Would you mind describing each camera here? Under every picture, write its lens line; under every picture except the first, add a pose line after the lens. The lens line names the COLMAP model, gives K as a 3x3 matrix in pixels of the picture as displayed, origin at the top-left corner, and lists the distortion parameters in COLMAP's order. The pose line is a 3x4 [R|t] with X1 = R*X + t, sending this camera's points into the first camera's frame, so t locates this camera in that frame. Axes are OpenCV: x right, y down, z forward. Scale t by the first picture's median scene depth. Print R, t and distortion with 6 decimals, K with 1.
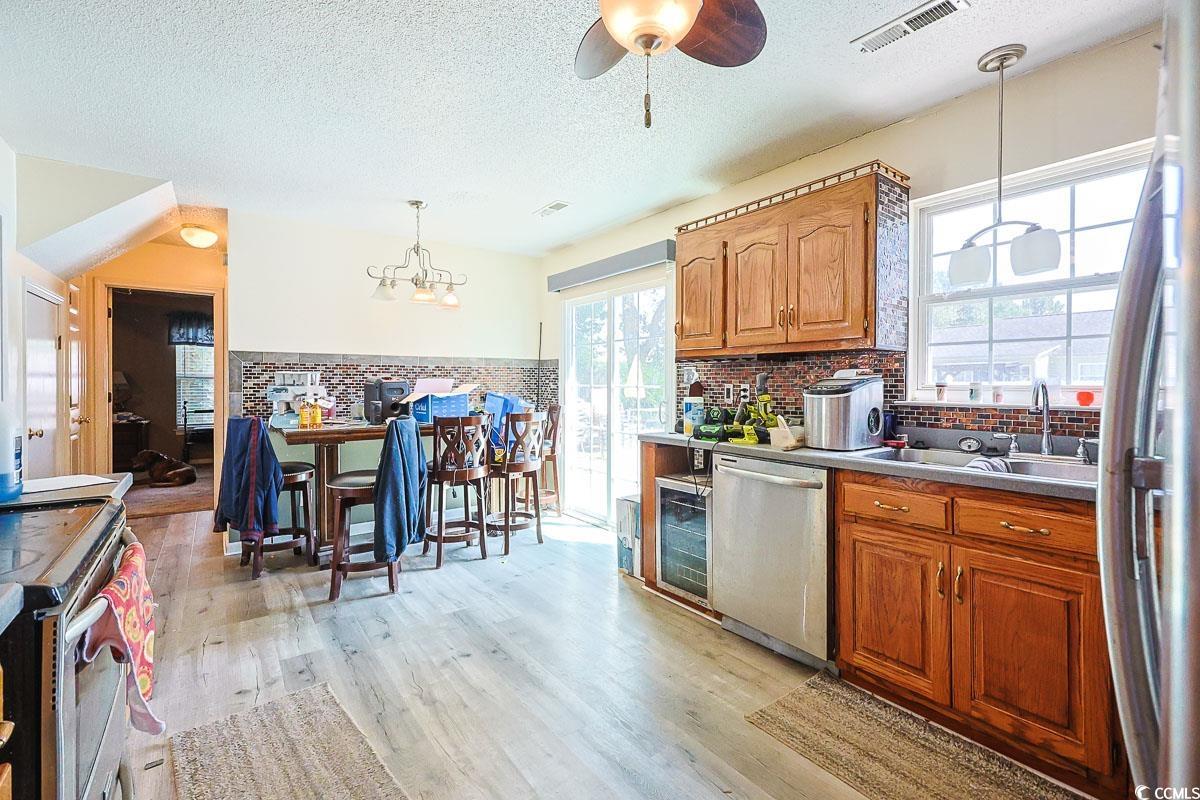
lens RADIAL K [[519.9, 0, 580.3], [0, 519.9, 385.1], [0, 0, 1]] dist [0.000332, 0.000299]
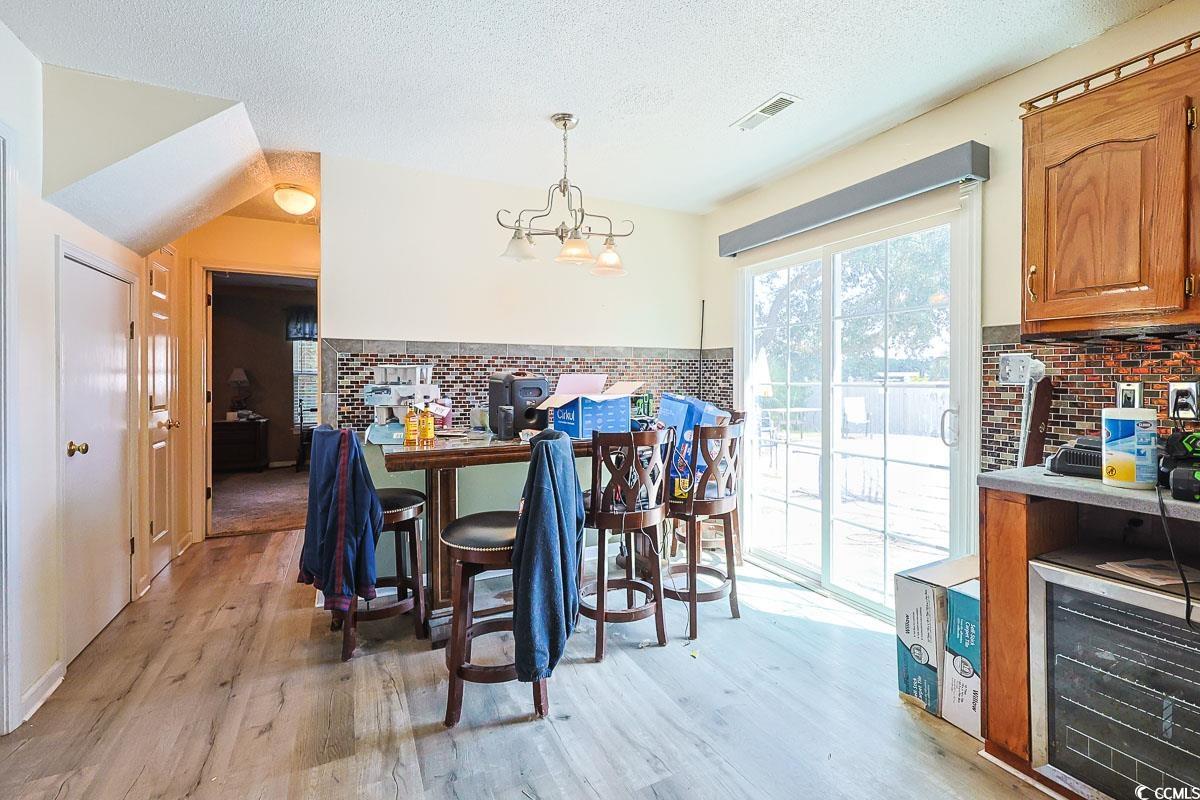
lens RADIAL K [[516.4, 0, 580.3], [0, 516.4, 380.2], [0, 0, 1]] dist [-0.001316, -0.000231]
pose [[0.982912, -0.000565, -0.184075, -0.172424], [0.000037, 0.999996, -0.002871, -0.002600], [0.184076, 0.002815, 0.982908, 0.345298]]
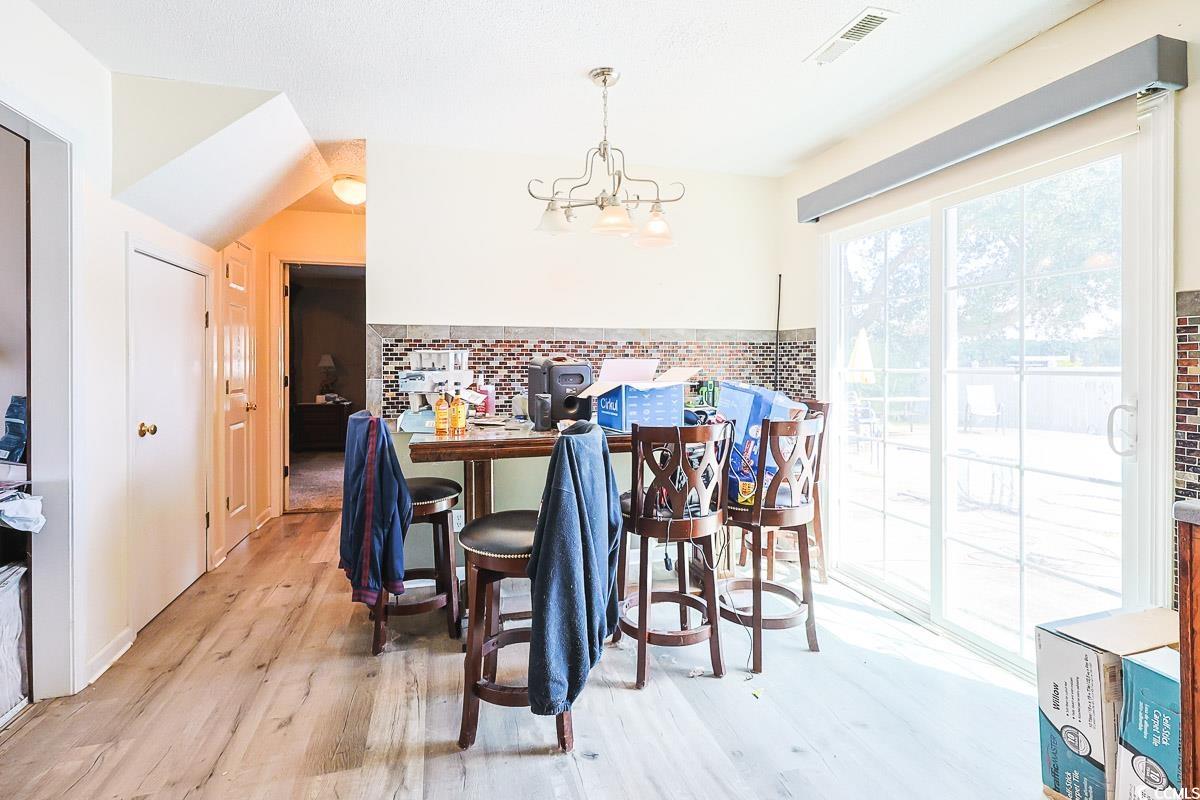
lens RADIAL K [[515.9, 0, 553.9], [0, 515.9, 364.6], [0, 0, 1]] dist [-0.002481, 0.000038]
pose [[0.925271, -0.001762, -0.379303, -0.141975], [-0.000032, 0.999989, -0.004724, -0.003182], [0.379307, 0.004383, 0.925260, 0.427734]]
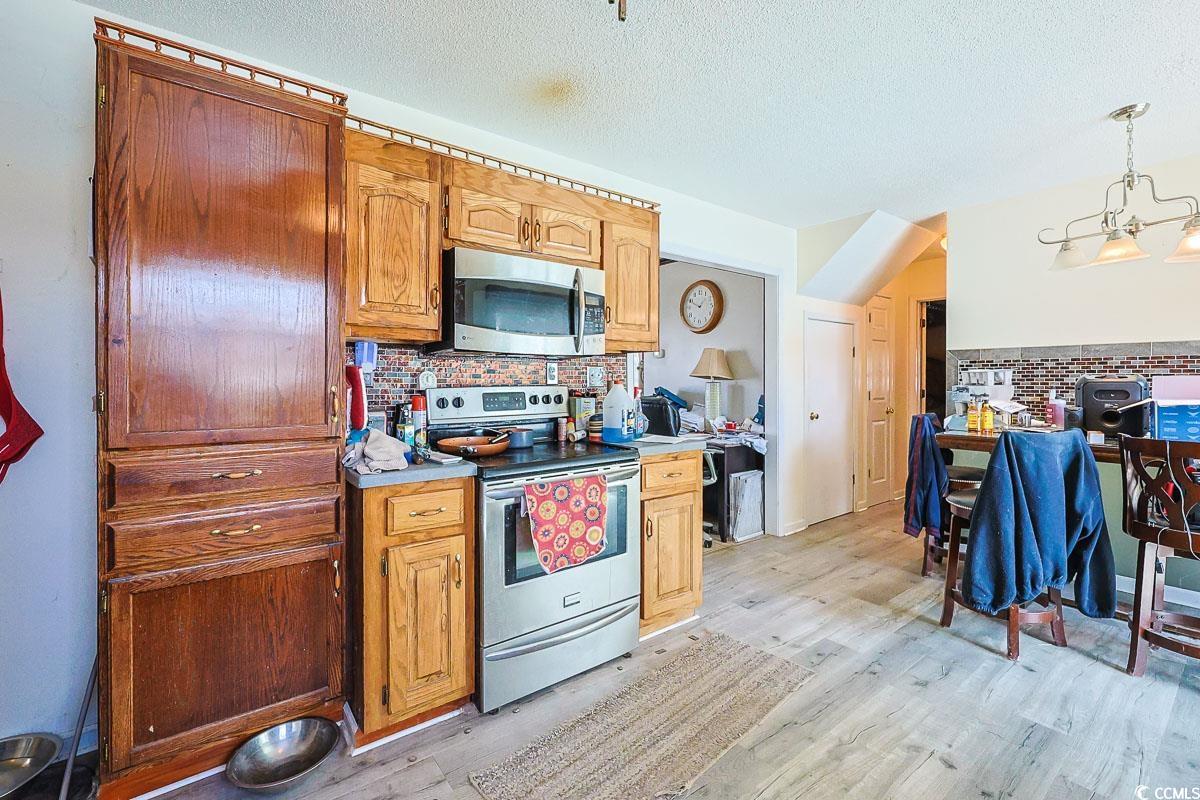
lens RADIAL K [[512.2, 0, 646.9], [0, 512.2, 386.2], [0, 0, 1]] dist [-0.002457, -0.000157]
pose [[0.081267, 0.010993, -0.996632, 0.295236], [-0.006143, 0.999926, 0.010528, -0.003279], [0.996673, 0.005267, 0.081328, 0.351954]]
